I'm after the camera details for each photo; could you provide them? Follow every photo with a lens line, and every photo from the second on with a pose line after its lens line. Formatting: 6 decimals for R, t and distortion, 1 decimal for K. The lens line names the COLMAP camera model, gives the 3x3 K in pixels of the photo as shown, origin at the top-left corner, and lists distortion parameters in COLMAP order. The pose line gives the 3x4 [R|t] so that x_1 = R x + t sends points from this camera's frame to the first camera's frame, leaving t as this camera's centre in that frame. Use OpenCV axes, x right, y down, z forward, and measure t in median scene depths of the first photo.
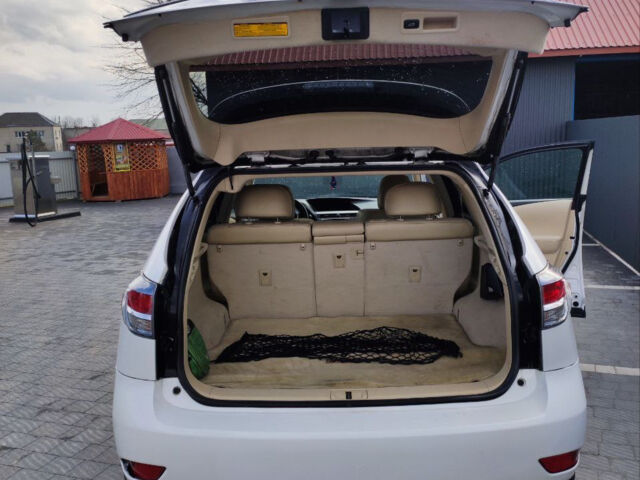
lens RADIAL K [[618.8, 0, 320.0], [0, 618.8, 240.0], [0, 0, 1]] dist [0.049555, 0.004145]
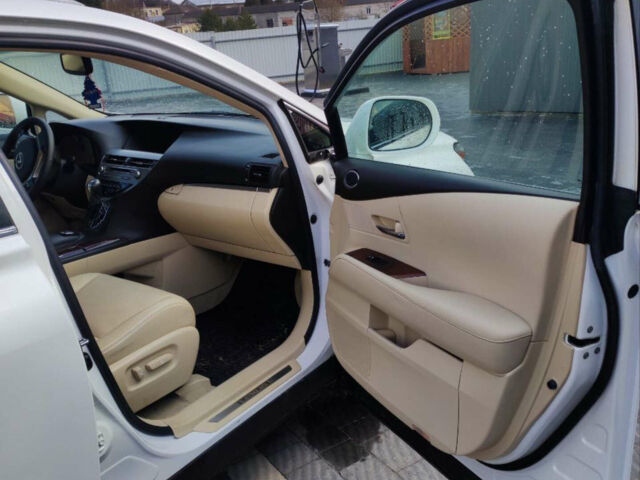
lens RADIAL K [[618.8, 0, 320.0], [0, 618.8, 240.0], [0, 0, 1]] dist [0.049555, 0.004145]
pose [[0.800906, 0.171841, -0.573603, 0.100752], [-0.049149, 0.973570, 0.223039, -0.021795], [0.596769, -0.150441, 0.788184, 0.159193]]
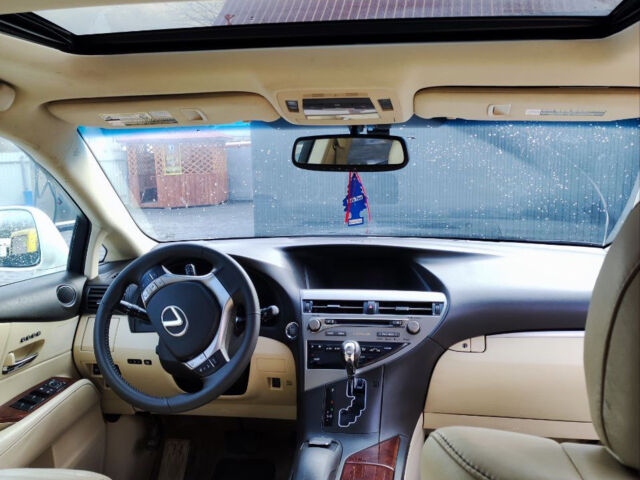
lens RADIAL K [[618.8, 0, 320.0], [0, 618.8, 240.0], [0, 0, 1]] dist [0.049555, 0.004145]
pose [[0.990367, 0.027997, -0.135606, 0.010151], [-0.029591, 0.999515, -0.009750, -0.015706], [0.135267, 0.013669, 0.990715, 0.158711]]
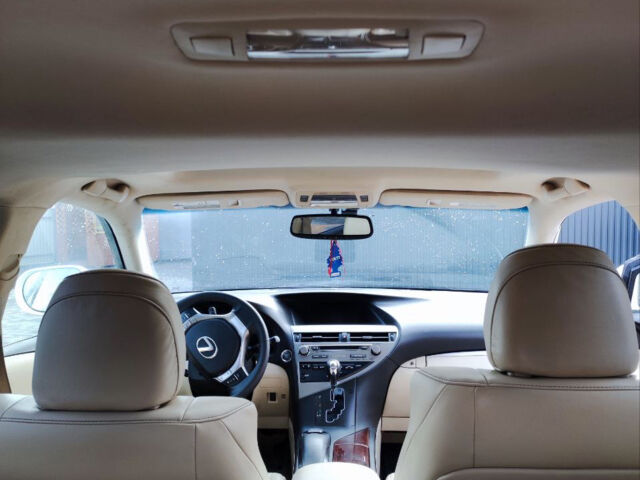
lens RADIAL K [[618.8, 0, 320.0], [0, 618.8, 240.0], [0, 0, 1]] dist [0.049555, 0.004145]
pose [[0.999712, 0.017430, -0.016500, 0.004170], [-0.019097, 0.994082, -0.106937, -0.013618], [0.014539, 0.107221, 0.994129, 0.131861]]
